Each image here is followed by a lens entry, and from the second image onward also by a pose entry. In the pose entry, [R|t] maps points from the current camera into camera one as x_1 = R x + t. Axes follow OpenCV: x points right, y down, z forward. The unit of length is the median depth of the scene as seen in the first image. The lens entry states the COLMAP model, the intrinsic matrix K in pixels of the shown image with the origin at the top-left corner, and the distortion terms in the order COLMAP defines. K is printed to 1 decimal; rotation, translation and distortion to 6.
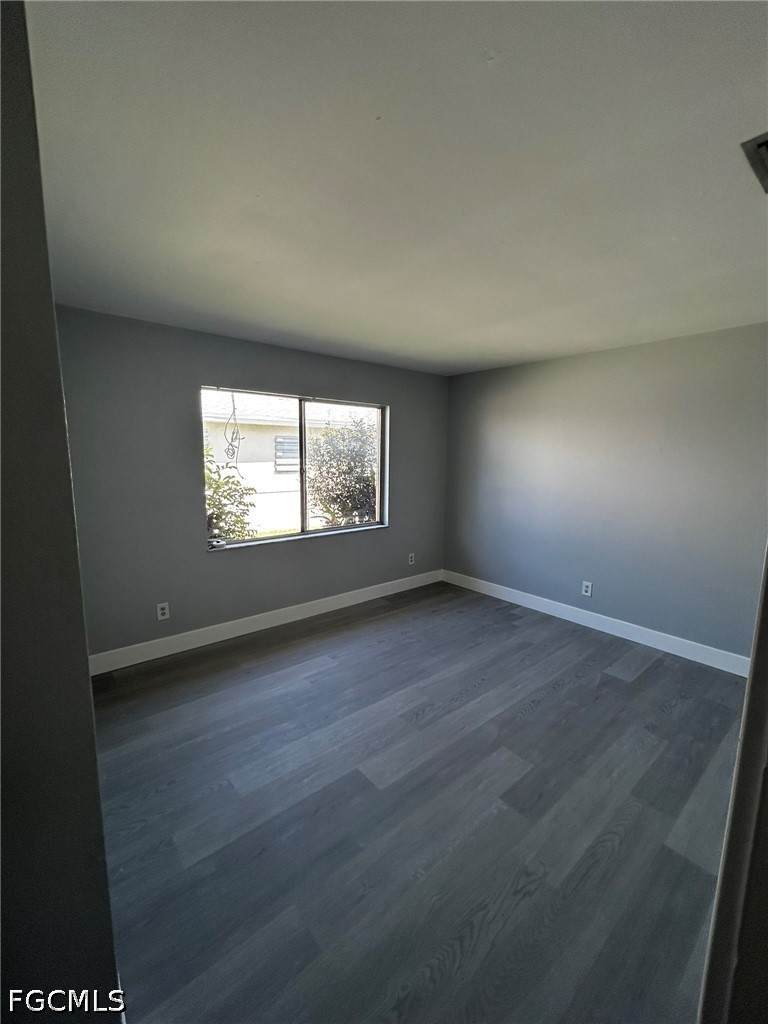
lens RADIAL K [[415.8, 0, 385.4], [0, 415.8, 511.9], [0, 0, 1]] dist [0.000460, -0.000686]
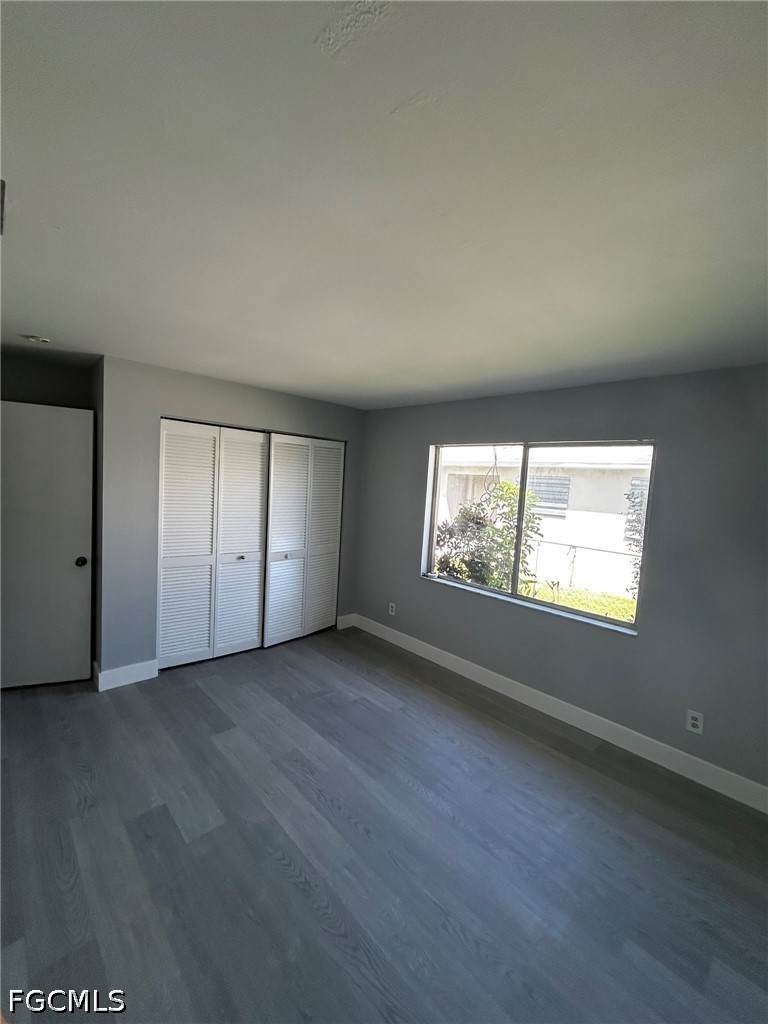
lens RADIAL K [[415.8, 0, 385.4], [0, 415.8, 511.9], [0, 0, 1]] dist [0.000460, -0.000686]
pose [[0.069993, 0.067823, -0.995239, 1.015751], [-0.197954, 0.978789, 0.052781, -0.180925], [0.977709, 0.193317, 0.081934, 0.997029]]
